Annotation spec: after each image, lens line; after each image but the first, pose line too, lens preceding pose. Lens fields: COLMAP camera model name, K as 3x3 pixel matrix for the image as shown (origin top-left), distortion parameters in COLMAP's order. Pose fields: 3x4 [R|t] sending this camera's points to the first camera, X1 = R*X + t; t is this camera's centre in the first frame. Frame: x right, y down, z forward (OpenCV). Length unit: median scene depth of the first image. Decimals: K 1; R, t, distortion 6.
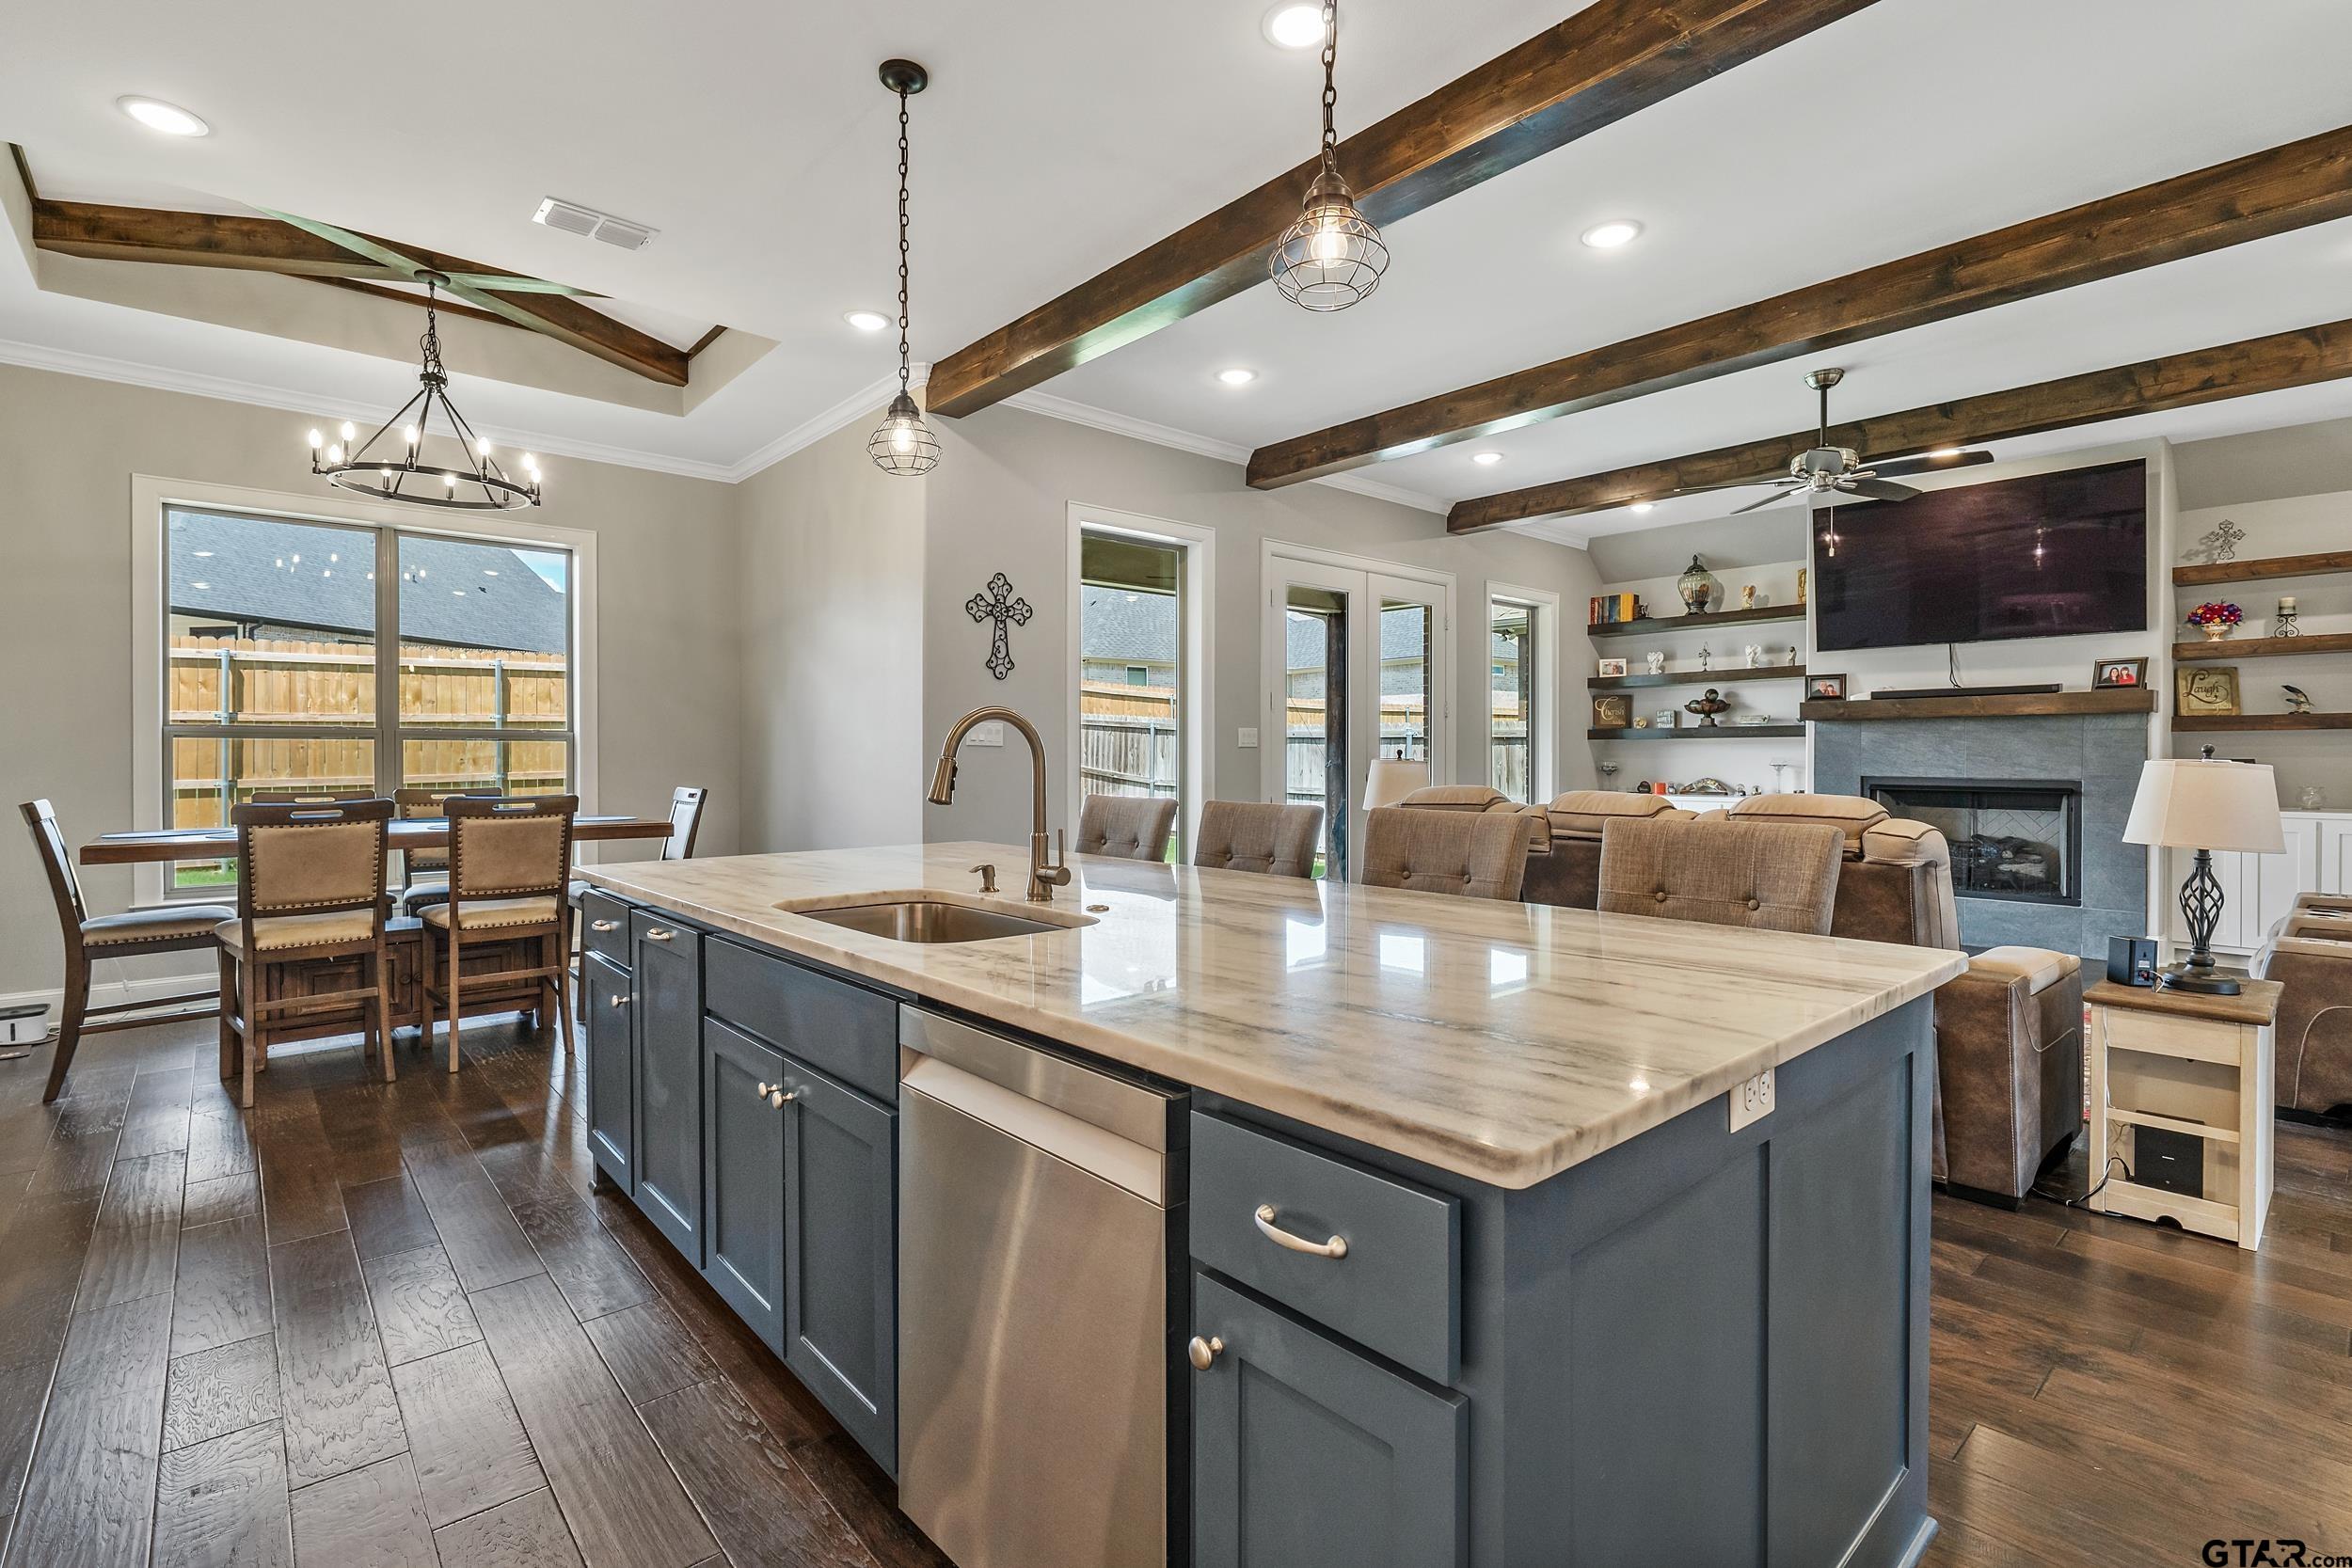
lens RADIAL K [[1079.4, 0, 1172.8], [0, 1079.4, 767.2], [0, 0, 1]] dist [0.002421, -0.000458]
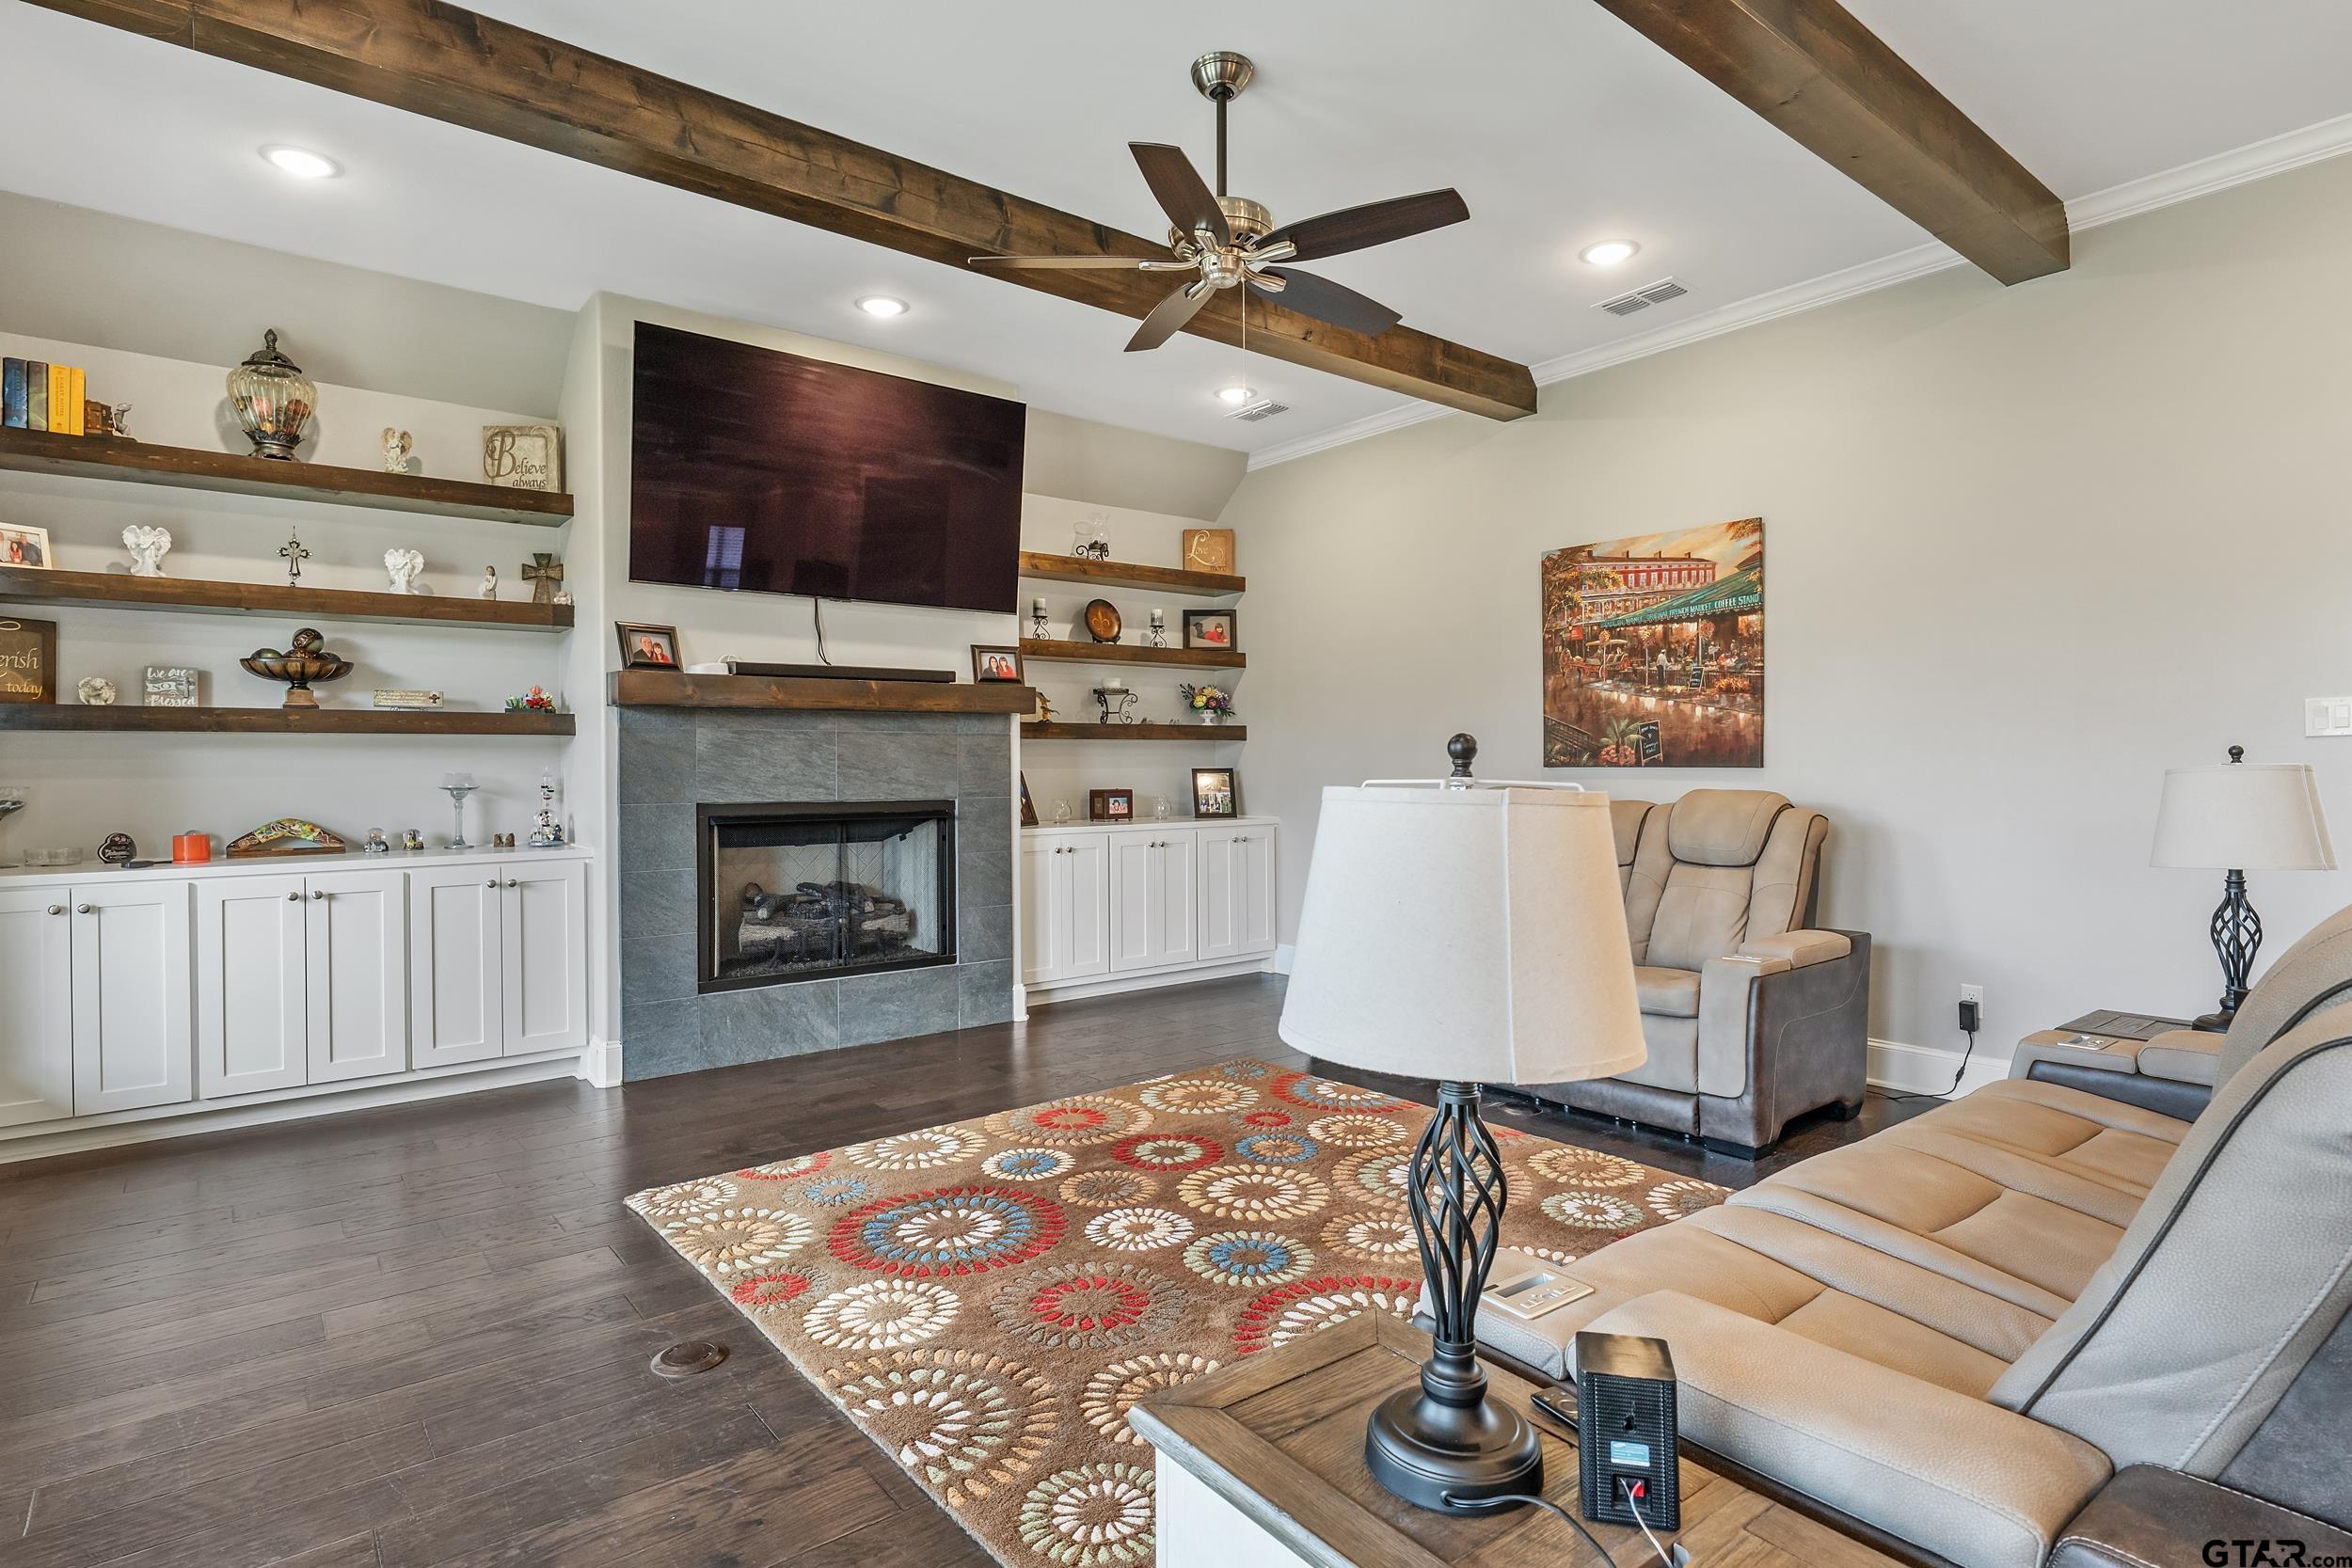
lens RADIAL K [[1208.6, 0, 1172.0], [0, 1208.6, 771.7], [0, 0, 1]] dist [0.012090, -0.001381]
pose [[0.050940, -0.005846, 0.998685, -0.011656], [0.016988, 0.999843, 0.004986, -0.009055], [-0.998557, 0.016712, 0.051032, 0.803402]]
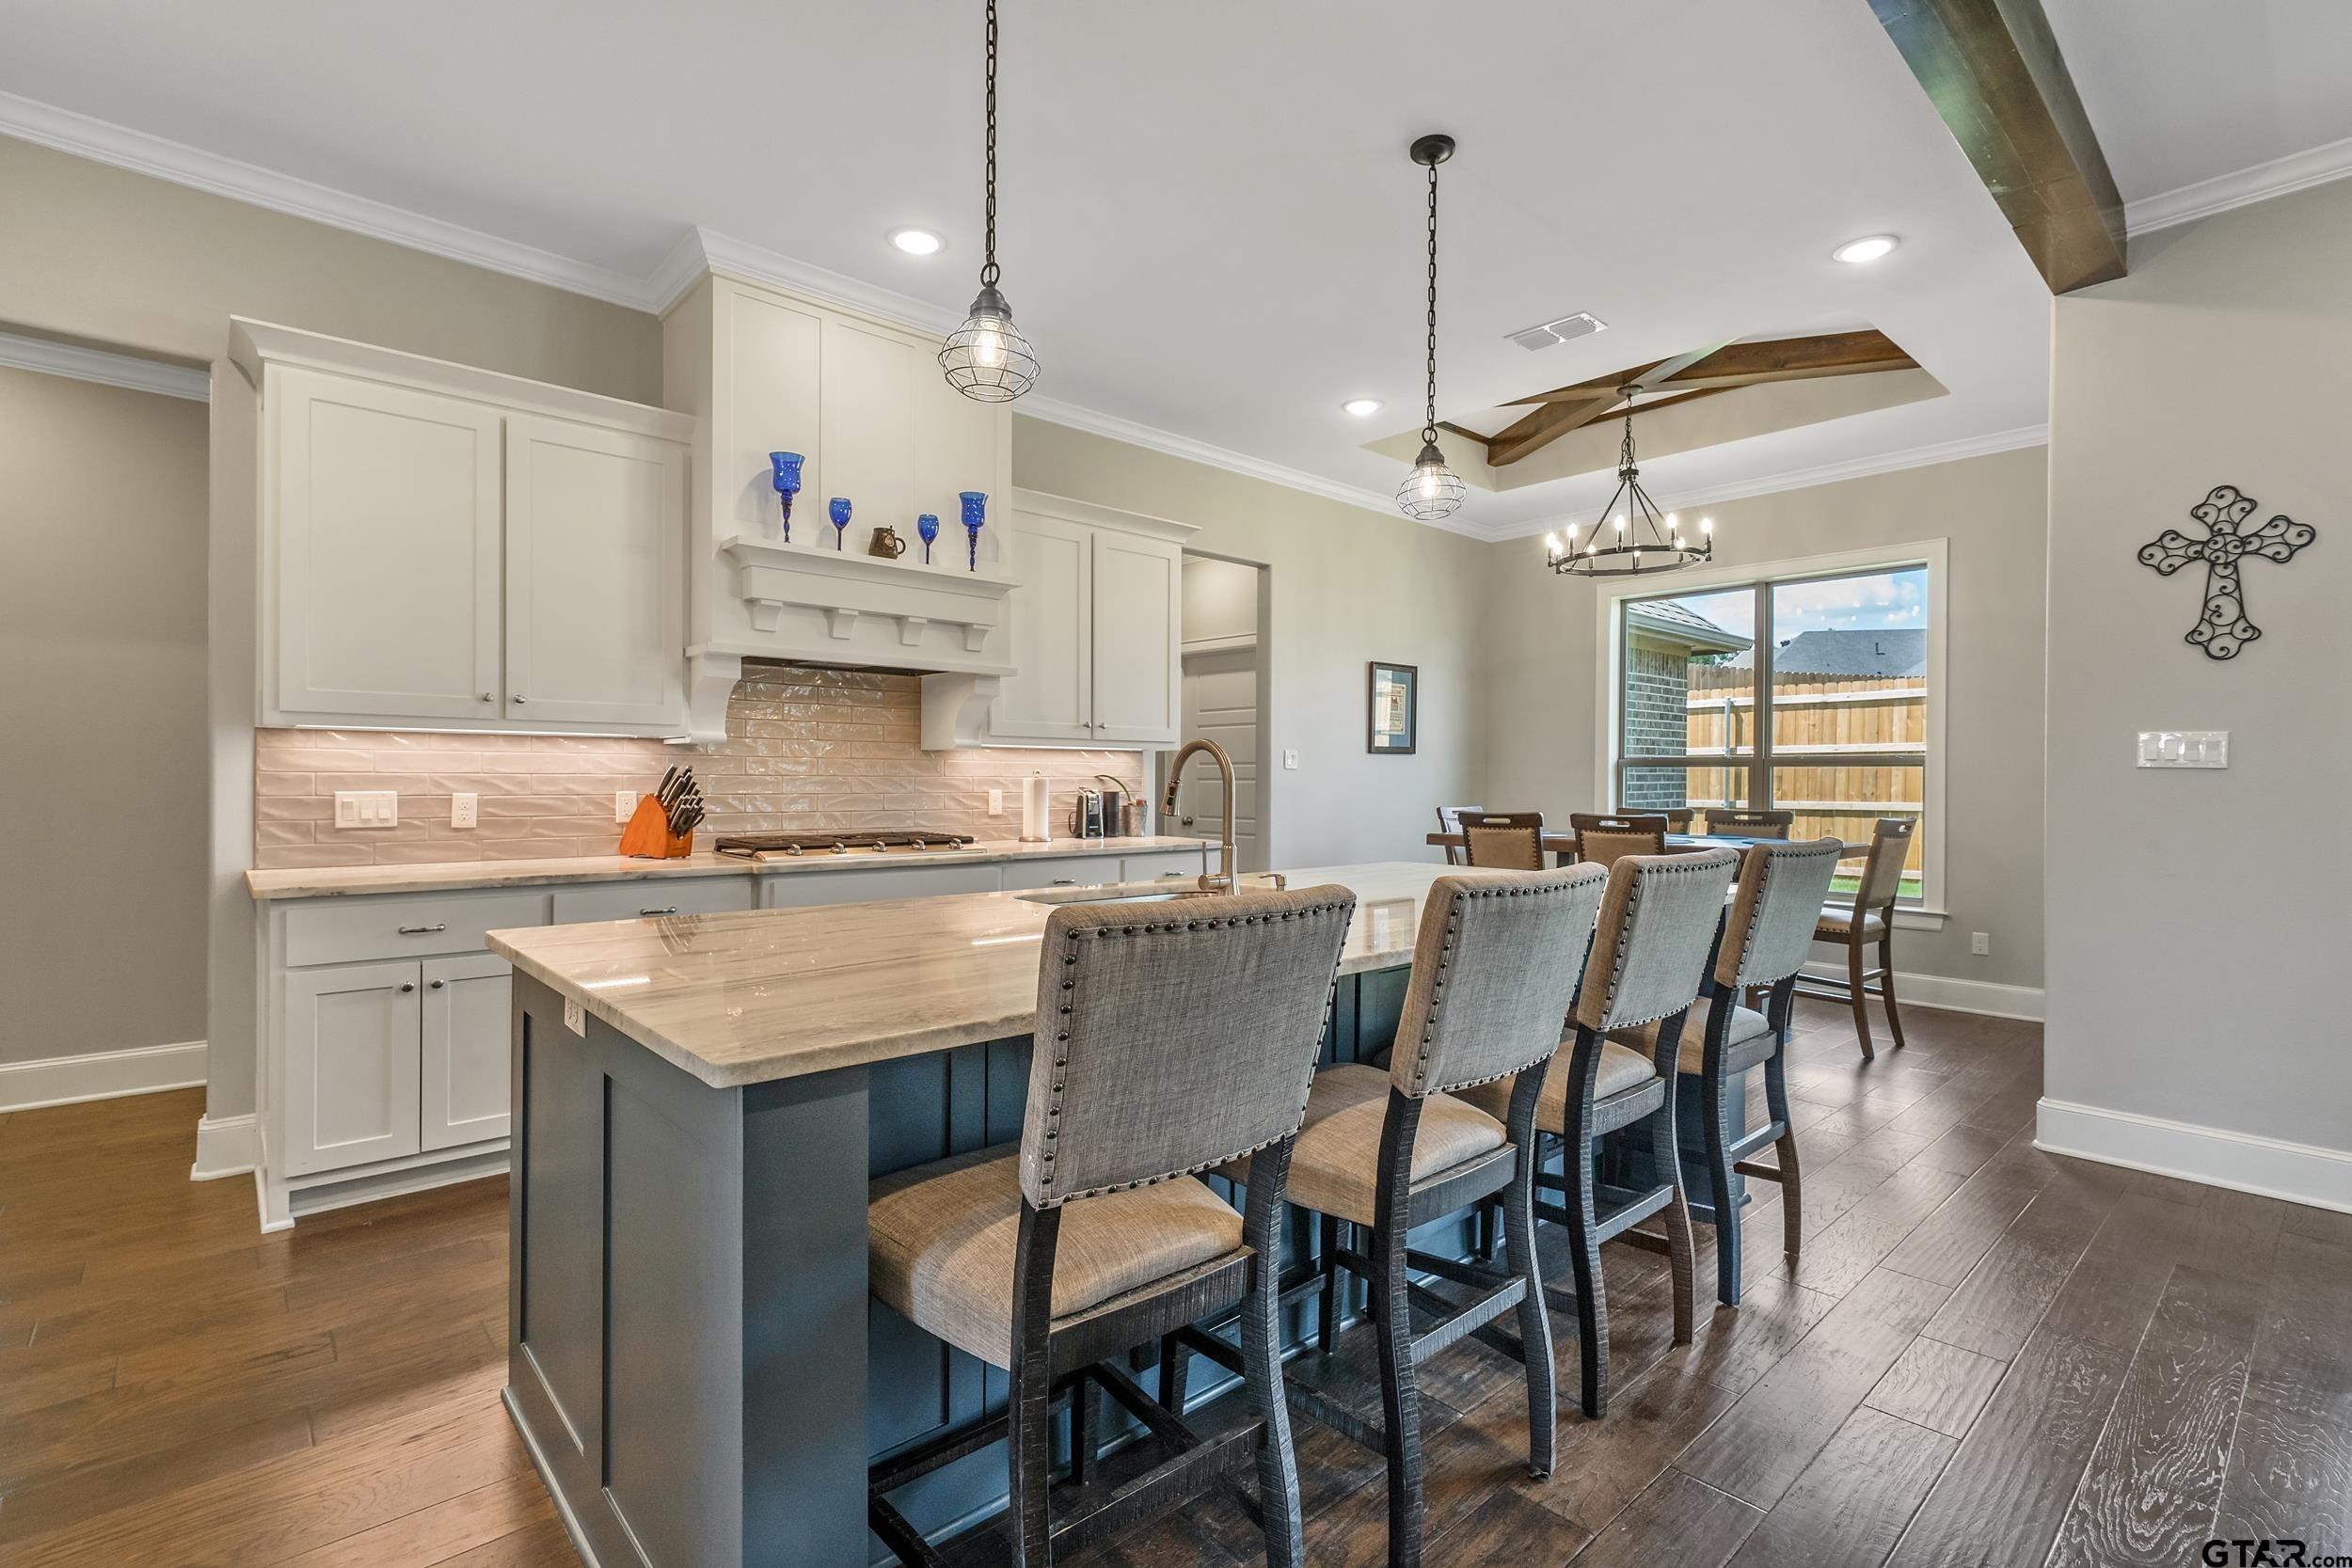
lens RADIAL K [[1089.4, 0, 1178.0], [0, 1089.4, 777.3], [0, 0, 1]] dist [0.001757, 0.000606]
pose [[0.009600, -0.000445, -0.999954, 0.377853], [-0.016275, 0.999867, -0.000602, -0.003855], [0.999821, 0.016280, 0.009592, 0.335147]]
